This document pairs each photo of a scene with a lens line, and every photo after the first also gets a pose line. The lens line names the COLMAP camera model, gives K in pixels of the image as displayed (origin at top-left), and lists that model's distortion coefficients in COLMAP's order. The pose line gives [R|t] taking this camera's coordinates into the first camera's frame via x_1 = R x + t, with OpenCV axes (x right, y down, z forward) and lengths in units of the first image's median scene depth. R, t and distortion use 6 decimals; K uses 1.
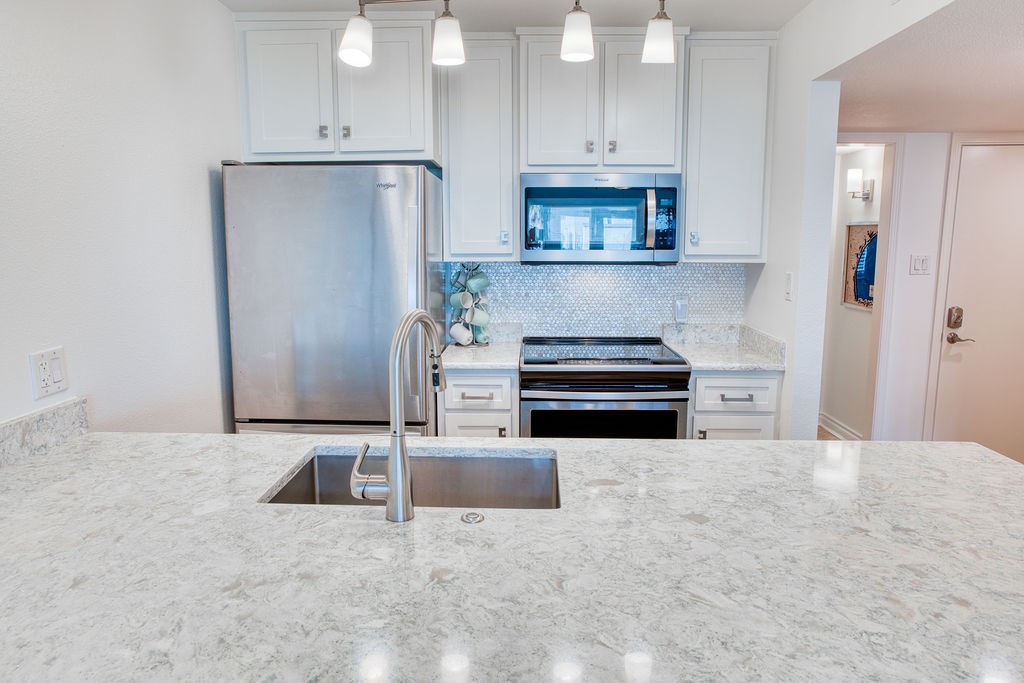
lens RADIAL K [[695.6, 0, 512.0], [0, 695.6, 341.5], [0, 0, 1]] dist [-0.067776, 0.085829]
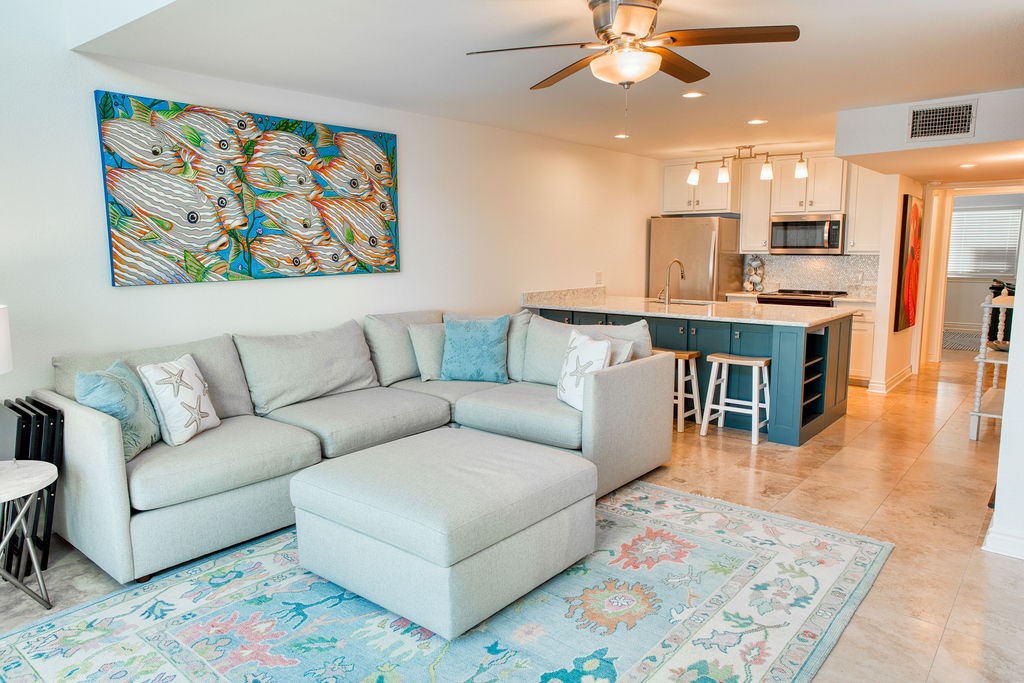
lens RADIAL K [[695.6, 0, 512.0], [0, 695.6, 341.5], [0, 0, 1]] dist [-0.067776, 0.085829]
pose [[0.789448, 0.078495, -0.608778, 0.794912], [-0.085552, 0.996180, 0.017504, 0.220262], [0.607826, 0.038264, 0.793148, -1.400853]]
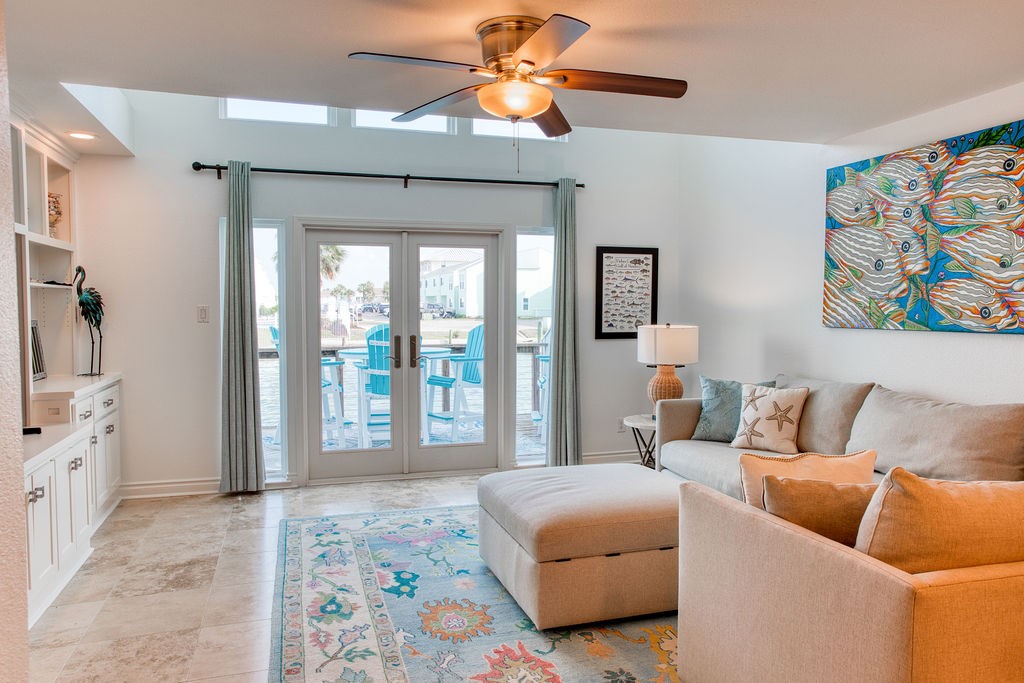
lens RADIAL K [[719.0, 0, 506.9], [0, 719.0, 343.1], [0, 0, 1]] dist [-0.086397, 0.096173]
pose [[-0.946394, 0.012808, -0.322761, 0.634034], [-0.053210, 0.979381, 0.194887, -0.006189], [0.318603, 0.201614, -0.926199, 0.222945]]
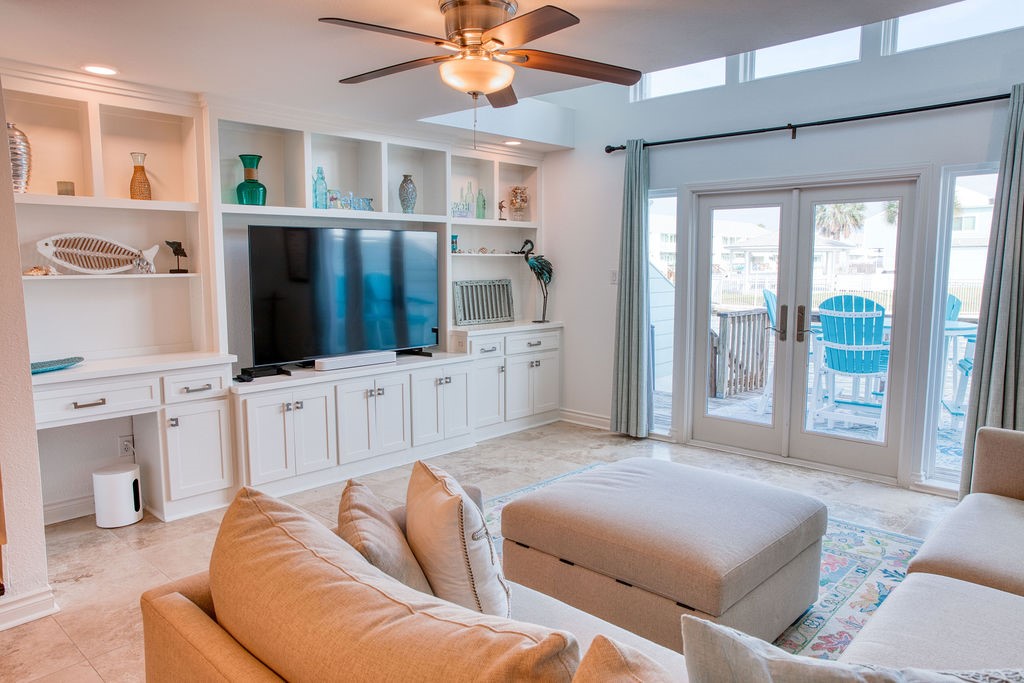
lens RADIAL K [[695.6, 0, 512.0], [0, 695.6, 341.5], [0, 0, 1]] dist [-0.067776, 0.085829]
pose [[-0.744060, -0.079772, 0.663333, -0.266398], [0.101698, 0.967754, 0.230455, -0.004407], [-0.660327, 0.238932, -0.711955, 0.016507]]
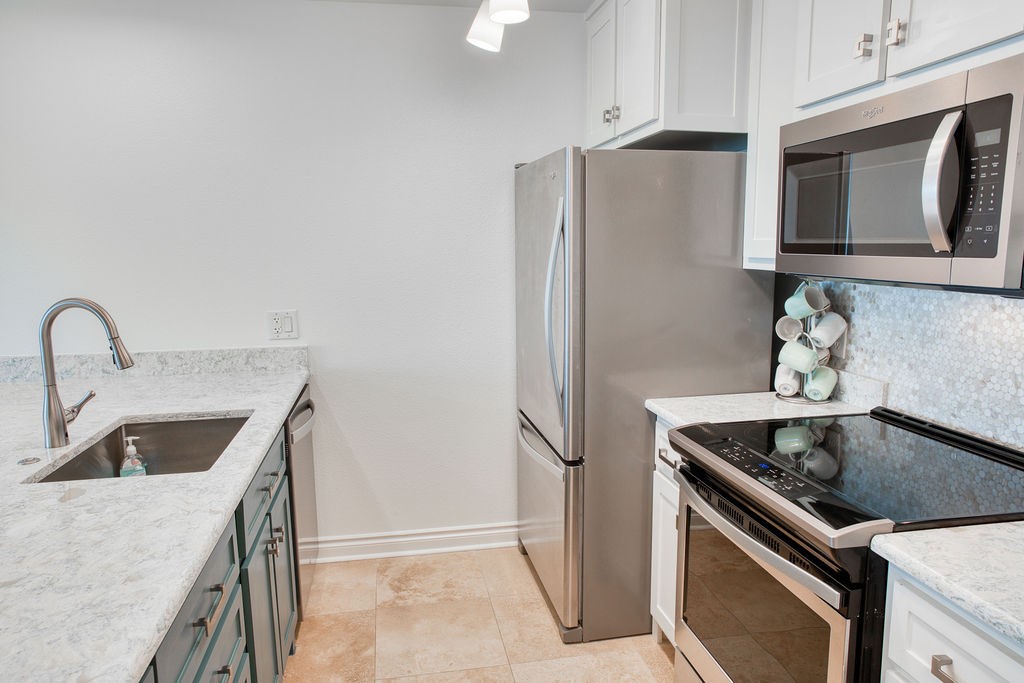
lens RADIAL K [[695.6, 0, 512.0], [0, 695.6, 341.5], [0, 0, 1]] dist [-0.067776, 0.085829]
pose [[0.211076, 0.137394, -0.967765, 0.575838], [-0.132380, 0.984968, 0.110964, -0.096005], [0.968464, 0.104690, 0.226092, 0.675124]]
